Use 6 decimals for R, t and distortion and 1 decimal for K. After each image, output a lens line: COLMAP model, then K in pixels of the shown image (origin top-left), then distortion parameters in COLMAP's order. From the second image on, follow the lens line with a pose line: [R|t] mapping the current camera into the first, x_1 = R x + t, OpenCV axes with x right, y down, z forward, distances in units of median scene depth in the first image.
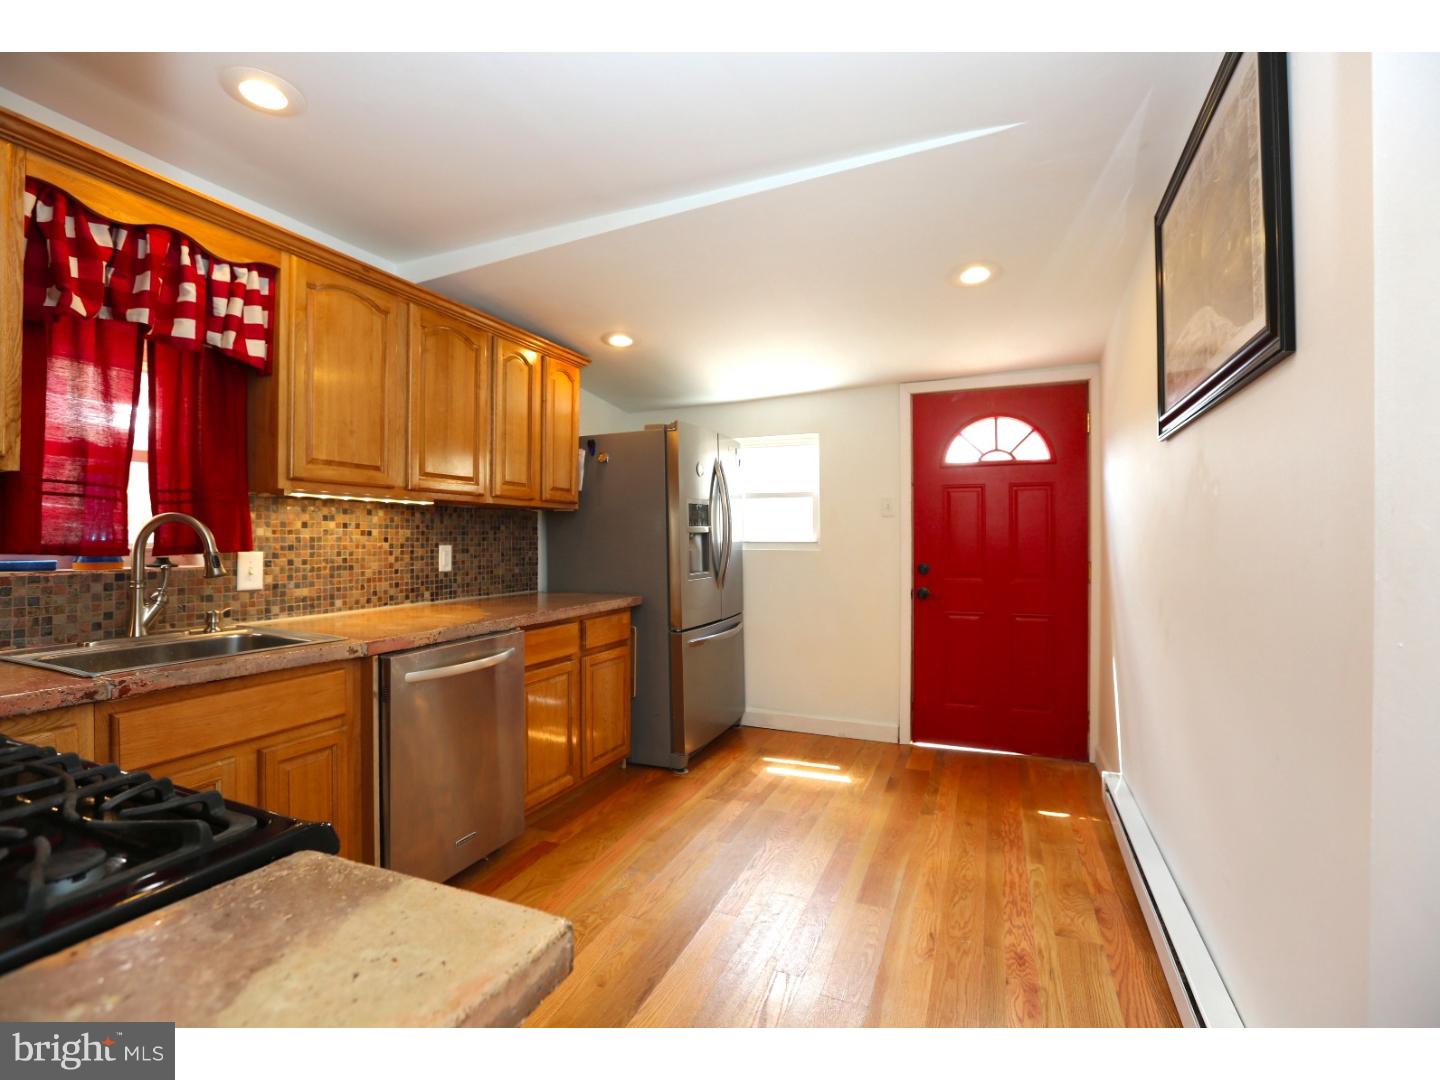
lens RADIAL K [[656.7, 0, 721.2], [0, 656.7, 535.4], [0, 0, 1]] dist [-0.049772, 0.016432]
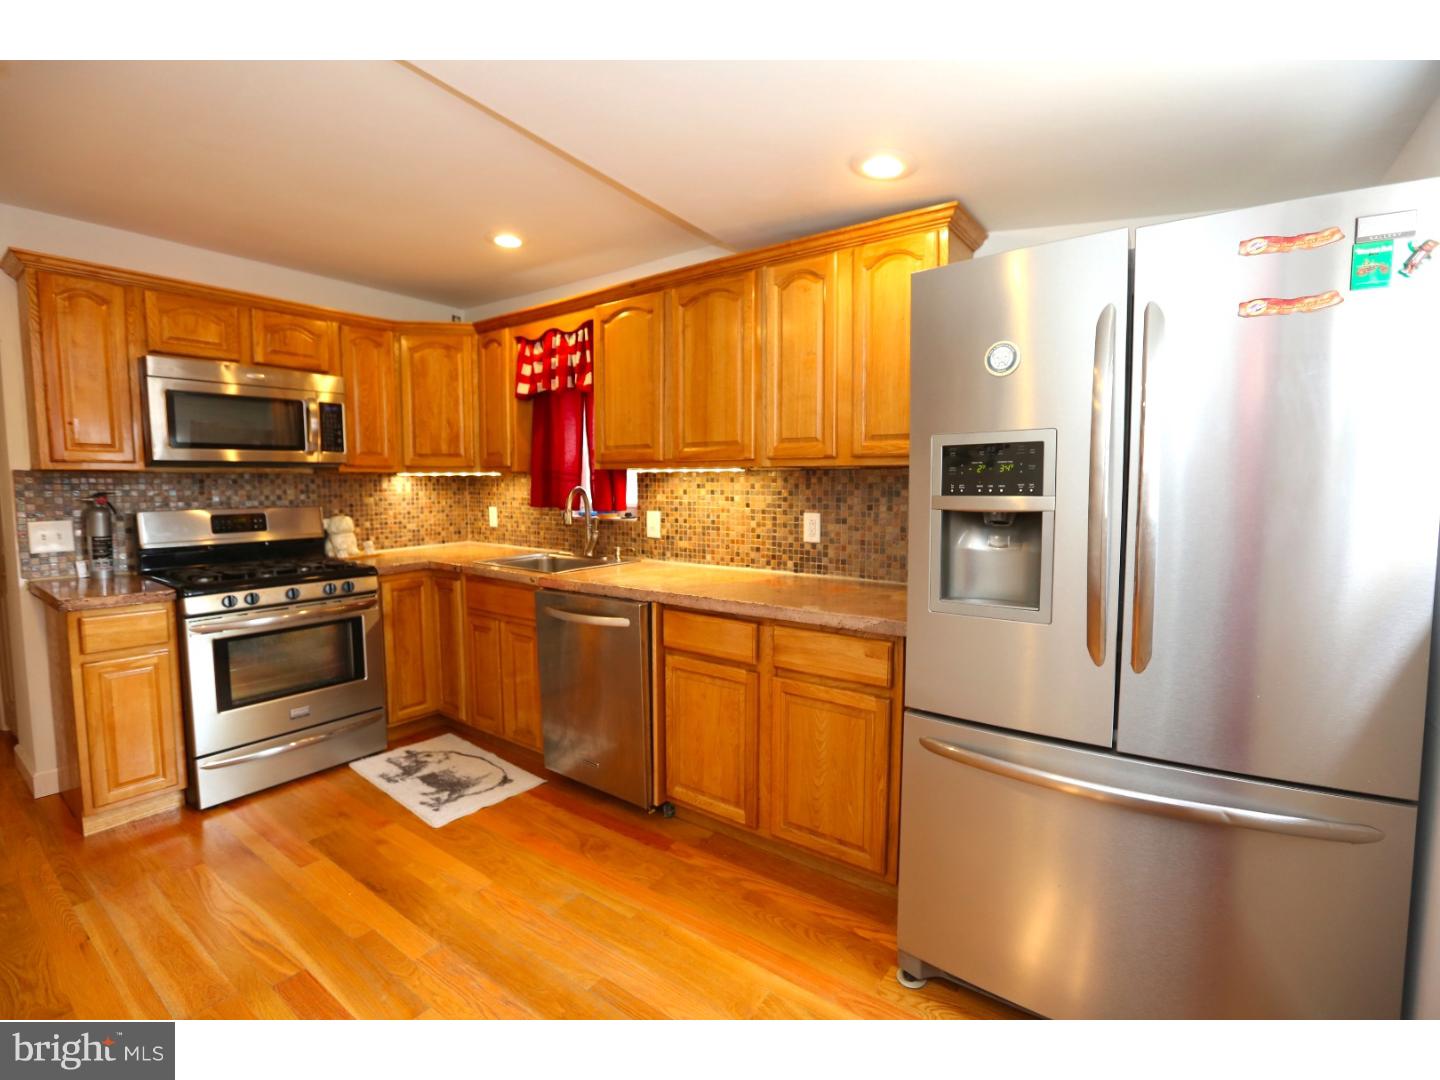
lens RADIAL K [[656.7, 0, 721.2], [0, 656.7, 535.4], [0, 0, 1]] dist [-0.049772, 0.016432]
pose [[-0.236966, 0.075215, -0.968602, 0.560148], [0.003580, 0.997059, 0.076549, -0.027736], [0.971511, 0.014672, -0.236538, 1.271986]]
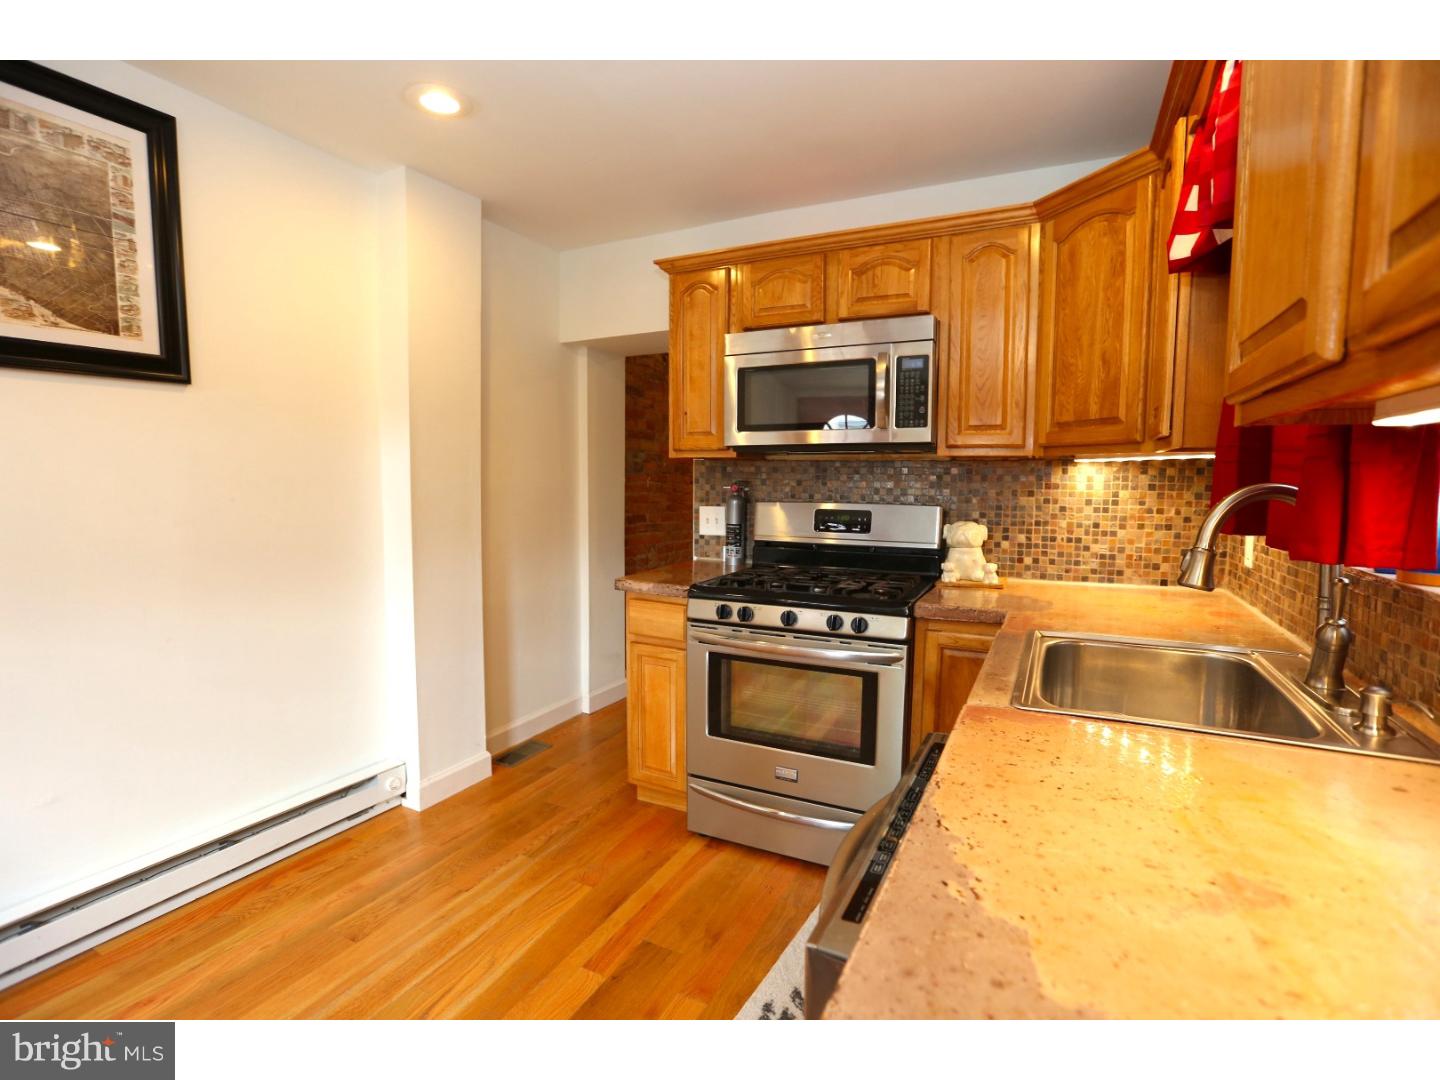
lens RADIAL K [[678.3, 0, 721.2], [0, 678.3, 535.8], [0, 0, 1]] dist [-0.048648, 0.014522]
pose [[-0.997728, -0.016757, 0.065256, -0.264298], [-0.011429, 0.996633, 0.081185, -0.022120], [-0.066397, 0.080255, -0.994561, 1.169088]]
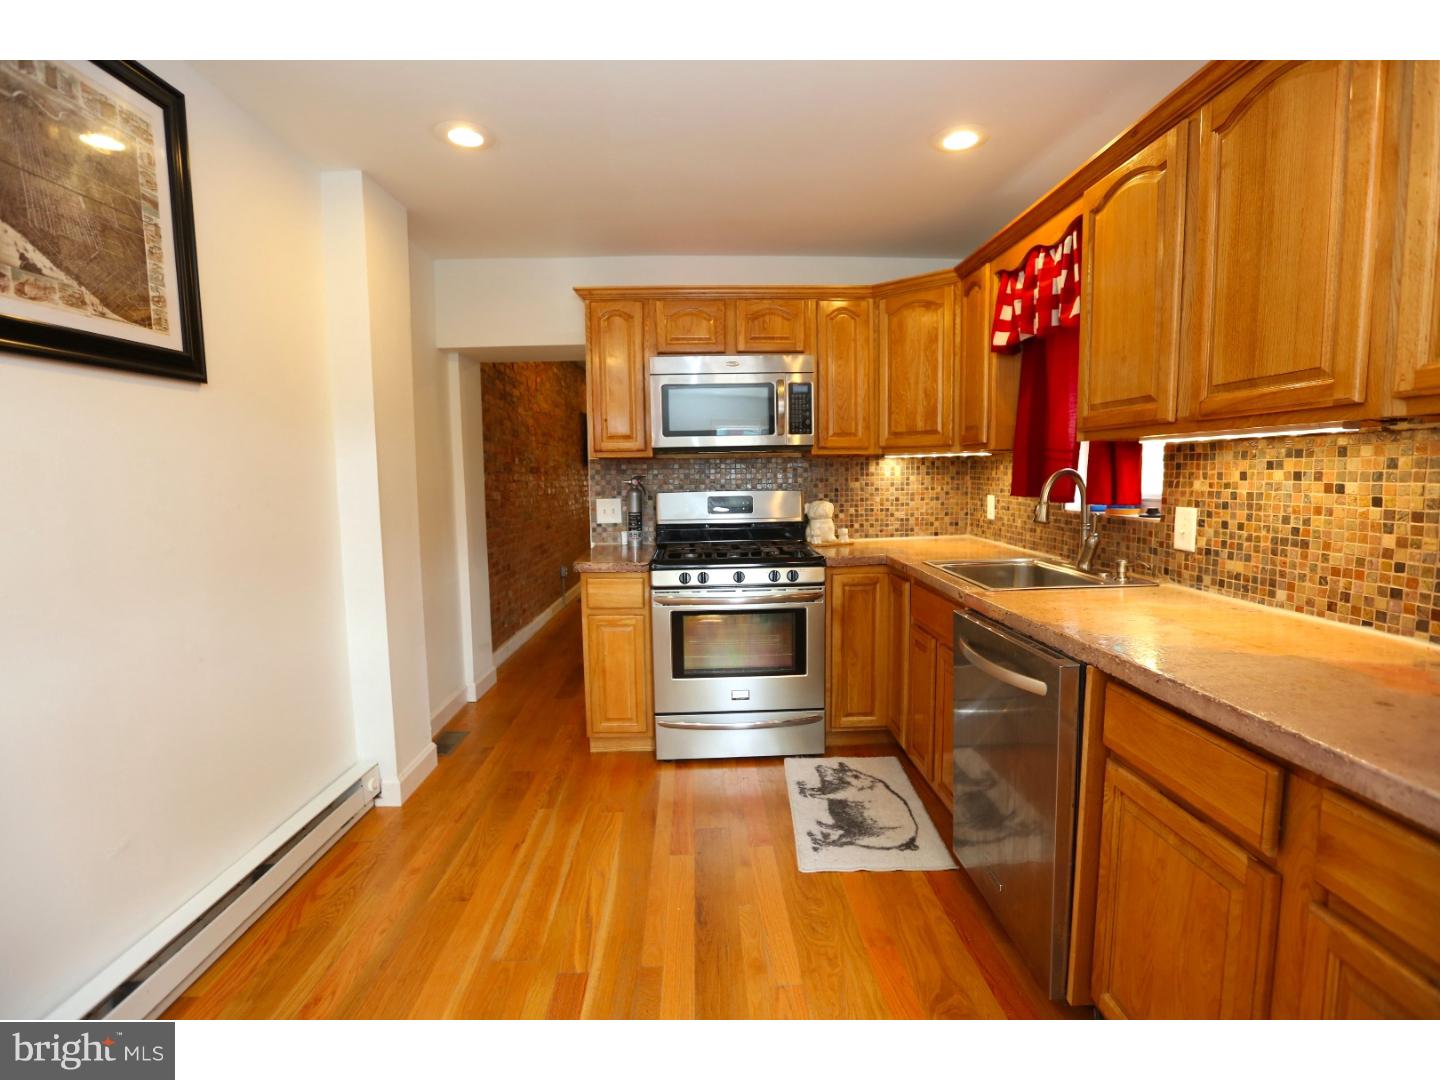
lens RADIAL K [[656.7, 0, 721.2], [0, 656.7, 535.4], [0, 0, 1]] dist [-0.049772, 0.016432]
pose [[-0.908106, 0.048609, -0.415908, 0.182394], [0.012238, 0.995896, 0.089674, -0.019646], [0.418560, 0.076344, -0.904974, 1.303584]]
